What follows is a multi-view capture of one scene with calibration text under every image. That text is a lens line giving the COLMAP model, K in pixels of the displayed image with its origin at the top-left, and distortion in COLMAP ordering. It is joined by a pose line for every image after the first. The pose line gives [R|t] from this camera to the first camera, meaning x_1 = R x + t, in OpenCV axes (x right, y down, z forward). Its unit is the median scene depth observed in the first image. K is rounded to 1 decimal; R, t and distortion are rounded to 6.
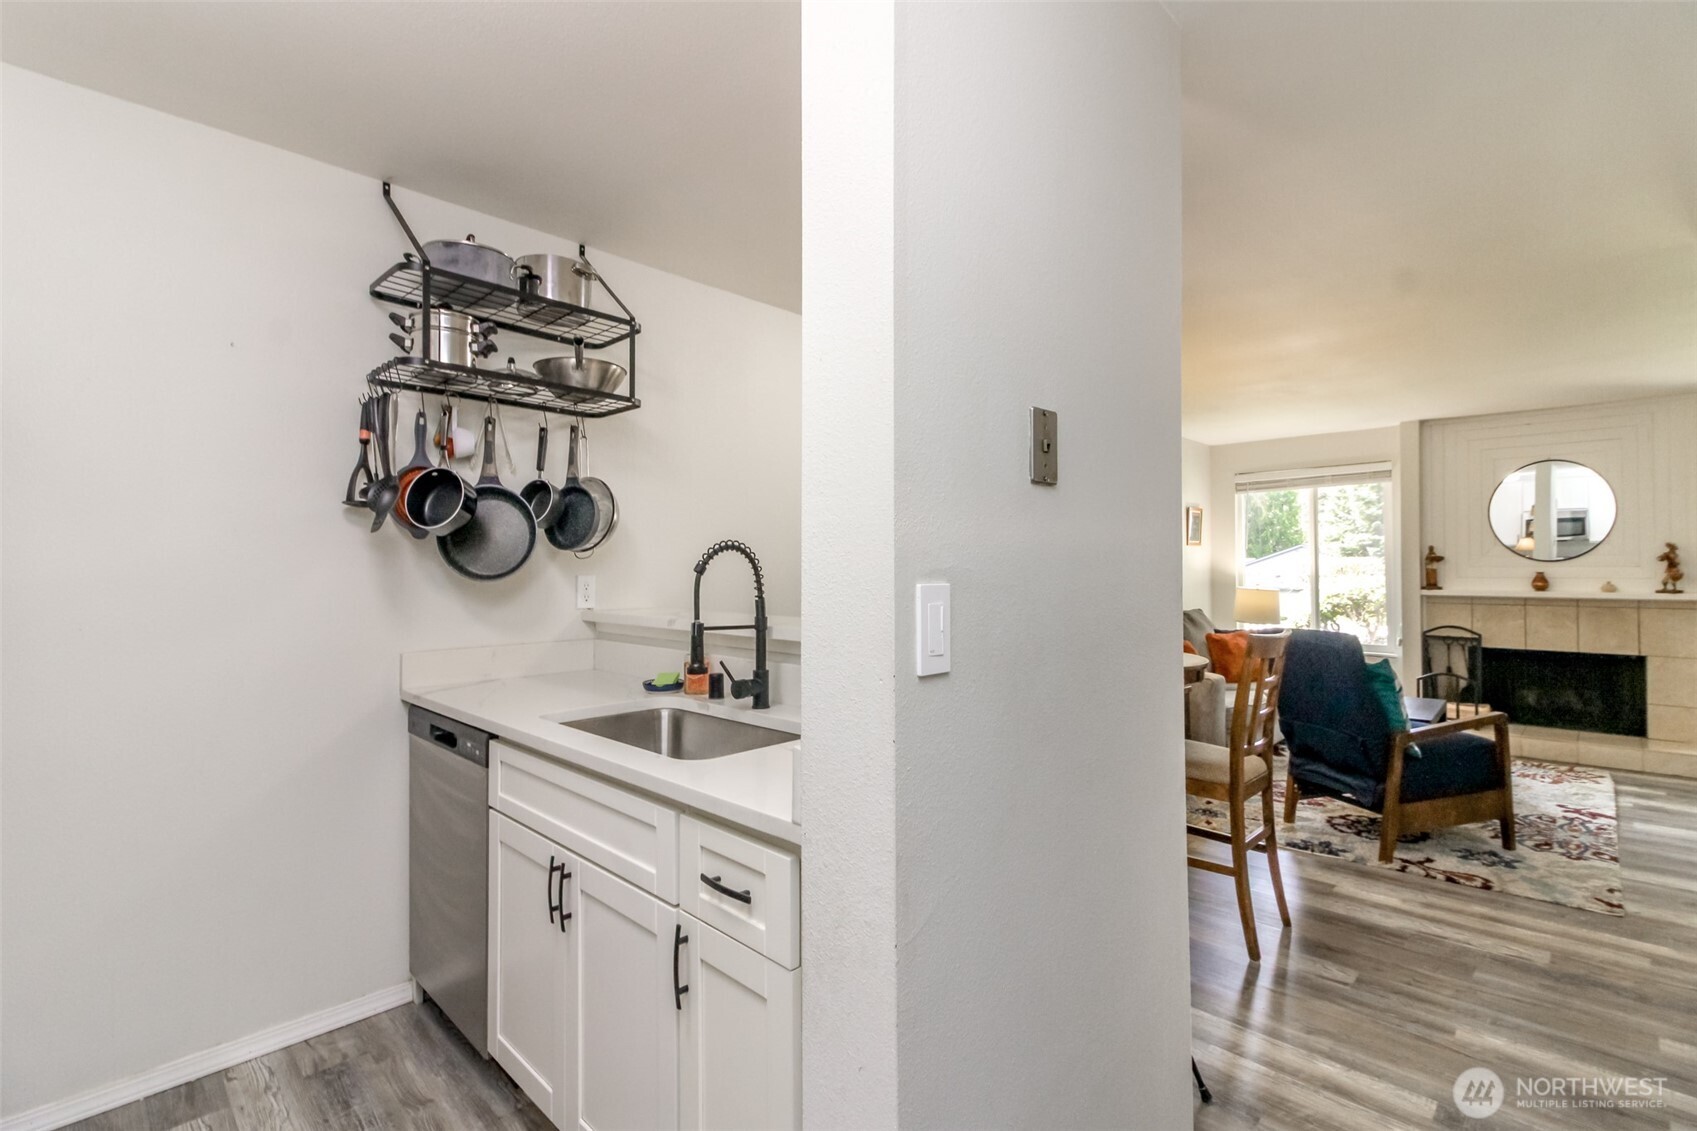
lens RADIAL K [[782.1, 0, 840.3], [0, 782.1, 558.2], [0, 0, 1]] dist [0.008343, -0.006956]
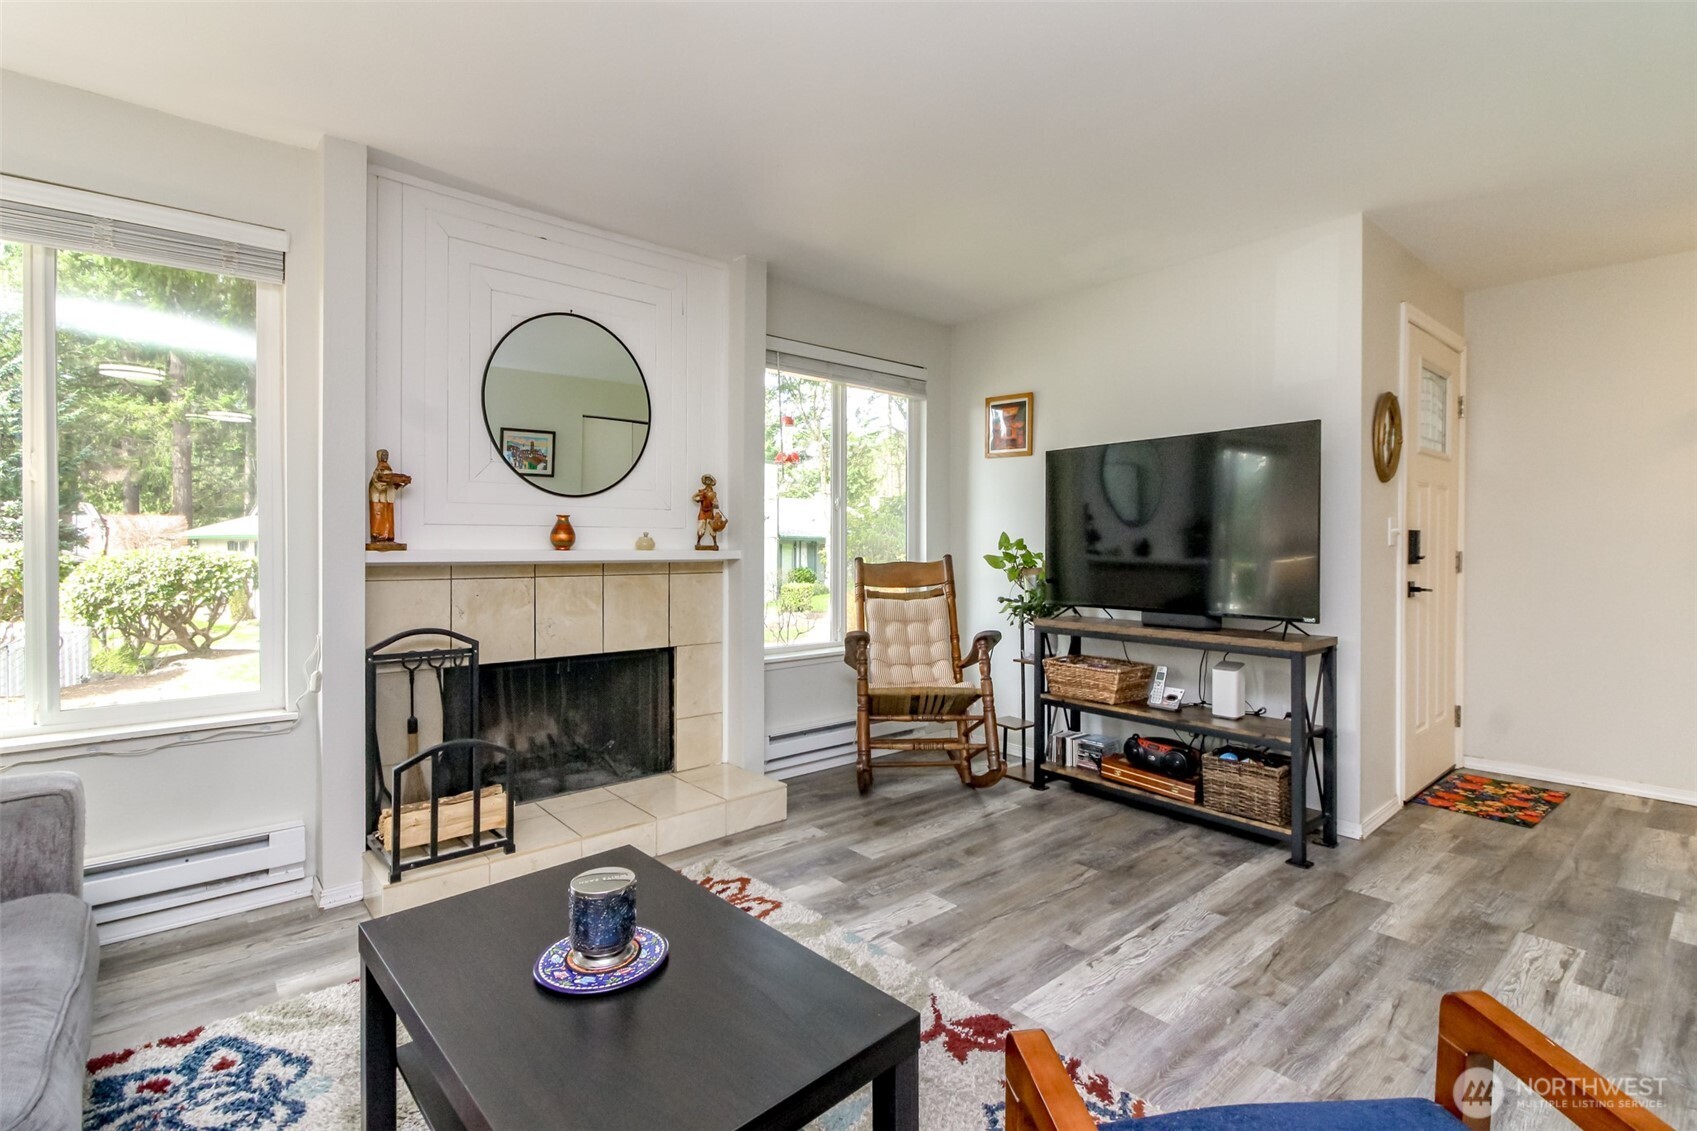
lens RADIAL K [[782.1, 0, 836.3], [0, 782.1, 550.2], [0, 0, 1]] dist [0.008343, -0.006956]
pose [[0.086429, -0.005057, 0.996245, 0.402274], [-0.019442, 0.999788, 0.006762, 0.038255], [-0.996068, -0.019953, 0.086312, 0.839261]]
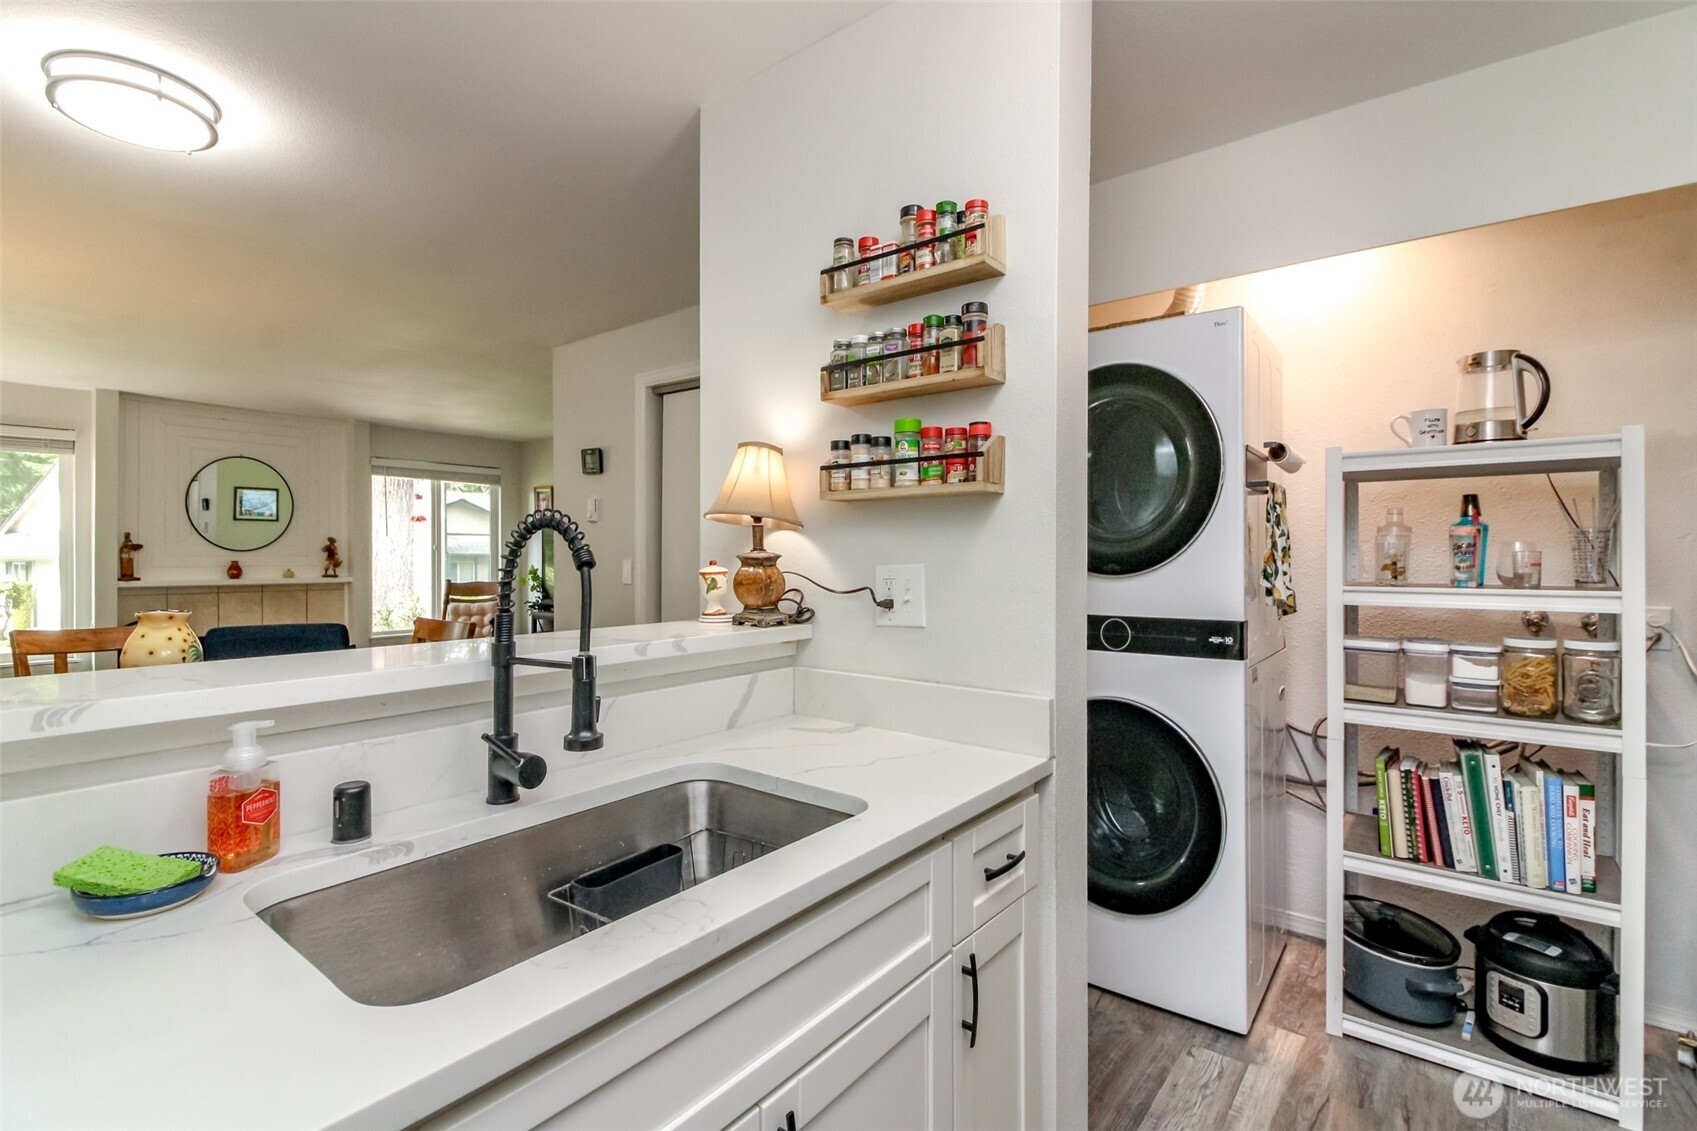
lens RADIAL K [[782.1, 0, 841.9], [0, 782.1, 551.5], [0, 0, 1]] dist [0.008343, -0.006956]
pose [[-0.124668, 0.009002, 0.992158, -0.295775], [-0.015284, 0.999823, -0.010992, 0.004538], [-0.992081, -0.016534, -0.124508, 0.345232]]
